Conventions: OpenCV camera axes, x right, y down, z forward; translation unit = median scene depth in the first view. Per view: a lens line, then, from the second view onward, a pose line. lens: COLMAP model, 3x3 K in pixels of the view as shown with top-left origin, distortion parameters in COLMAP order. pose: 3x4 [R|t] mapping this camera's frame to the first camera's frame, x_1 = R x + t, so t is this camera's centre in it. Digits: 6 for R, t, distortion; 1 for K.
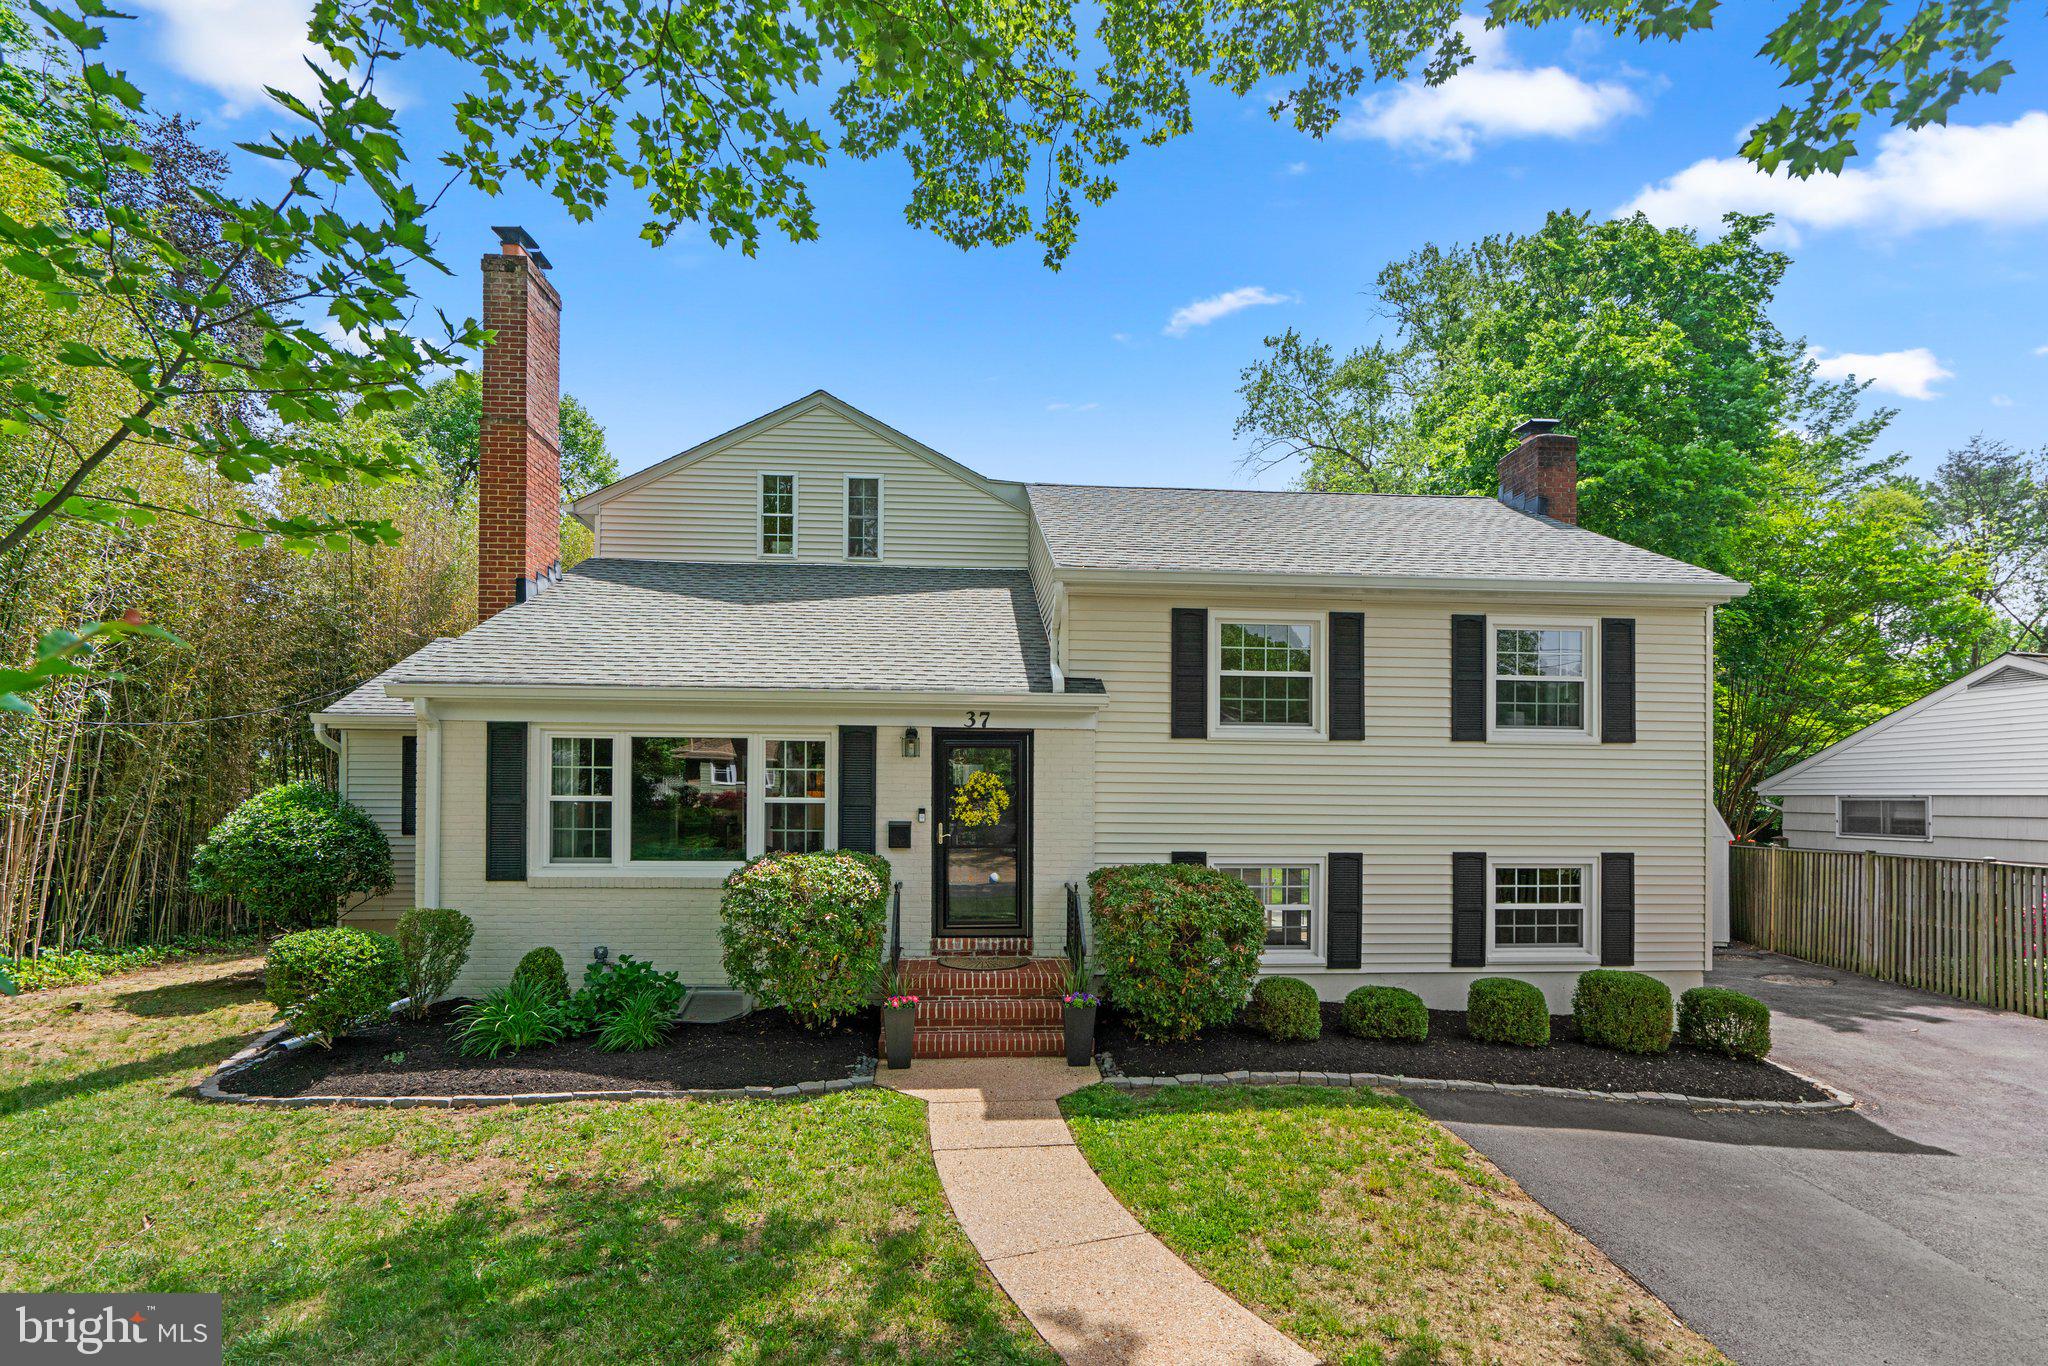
lens RADIAL K [[978.9, 0, 955.5], [0, 978.9, 778.8], [0, 0, 1]] dist [0.000579, 0.000306]
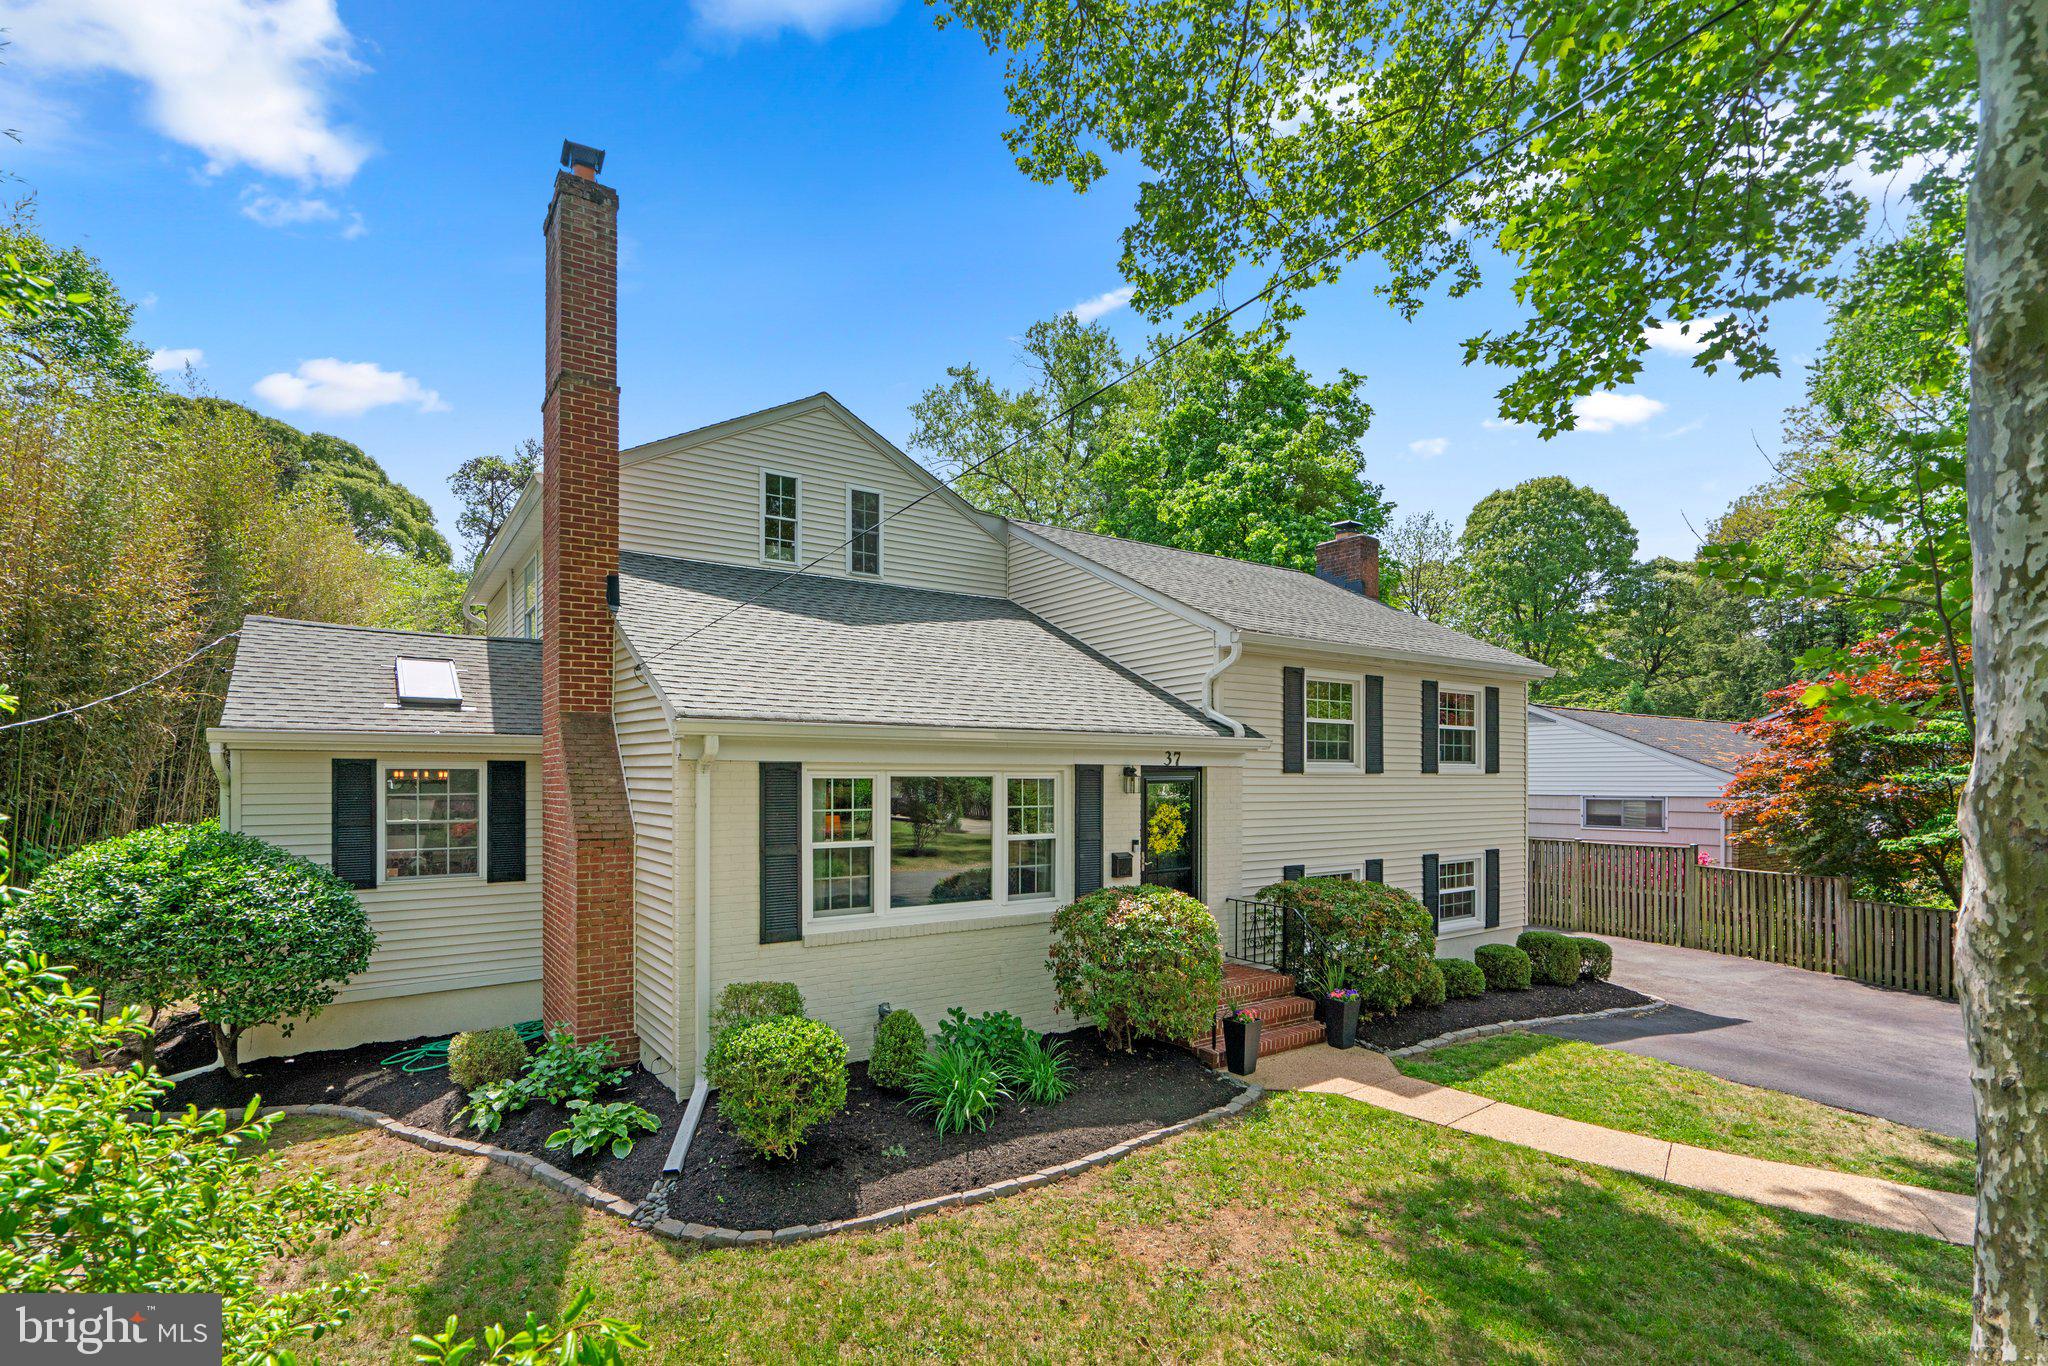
lens RADIAL K [[990.3, 0, 1021.3], [0, 990.3, 764.0], [0, 0, 1]] dist [0.000552, 0.000419]
pose [[0.852151, -0.001660, 0.523294, -0.696839], [0.002007, 0.999998, -0.000096, -0.052948], [-0.523293, 0.001131, 0.852152, 0.118992]]
